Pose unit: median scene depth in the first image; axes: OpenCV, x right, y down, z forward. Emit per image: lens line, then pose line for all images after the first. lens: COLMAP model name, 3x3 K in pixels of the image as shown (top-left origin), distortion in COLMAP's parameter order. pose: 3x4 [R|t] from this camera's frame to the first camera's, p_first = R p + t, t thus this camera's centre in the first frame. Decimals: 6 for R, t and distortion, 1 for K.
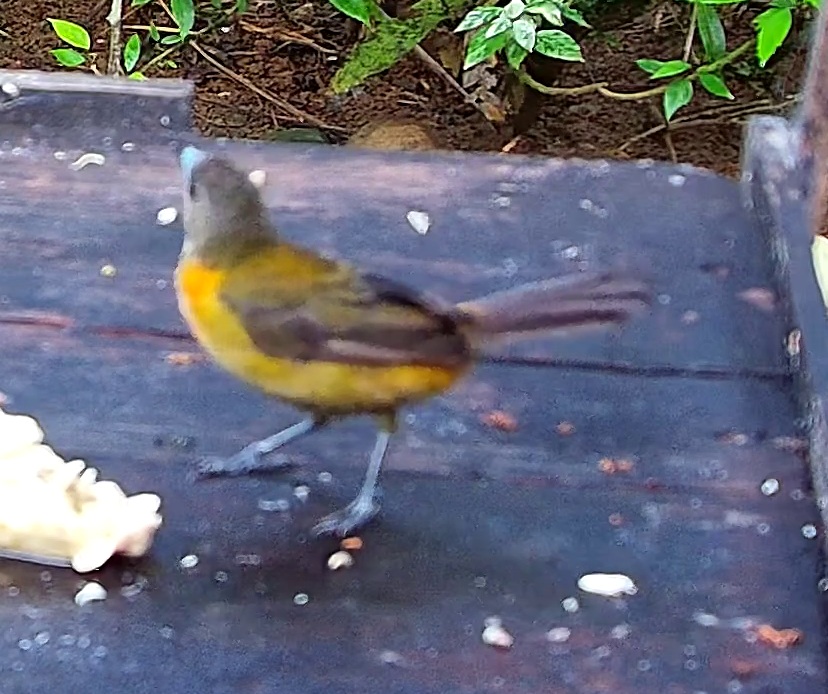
lens RADIAL K [[5980.5, 0, 414.7], [0, 5980.5, 346.5], [0, 0, 1]] dist [-0.332508, 0.000000]
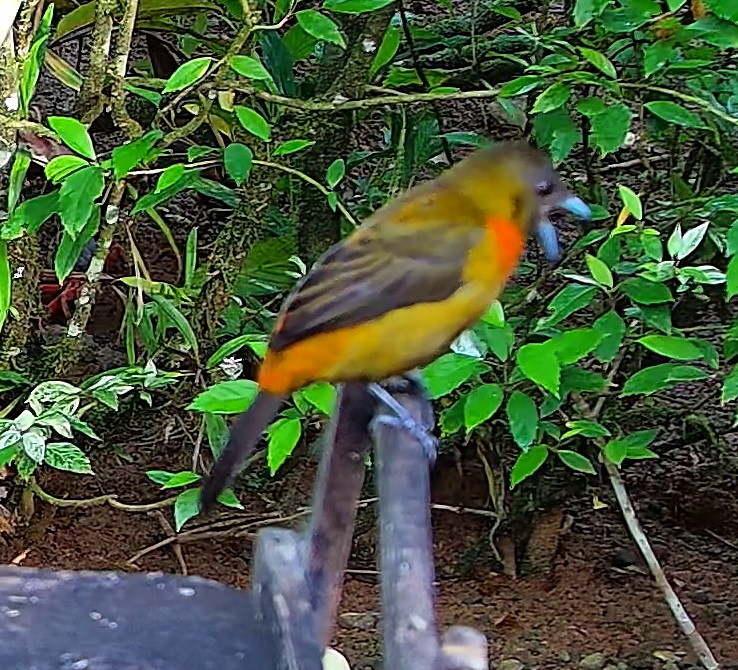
lens RADIAL K [[5382.1, 0, 363.9], [0, 5382.1, 336.1], [0, 0, 1]] dist [-0.137145, 0.000000]
pose [[0.996718, 0.003309, 0.080887, 0.000460], [0.003156, 0.996817, -0.079658, 0.001225], [-0.080893, 0.079651, 0.993535, 0.100407]]
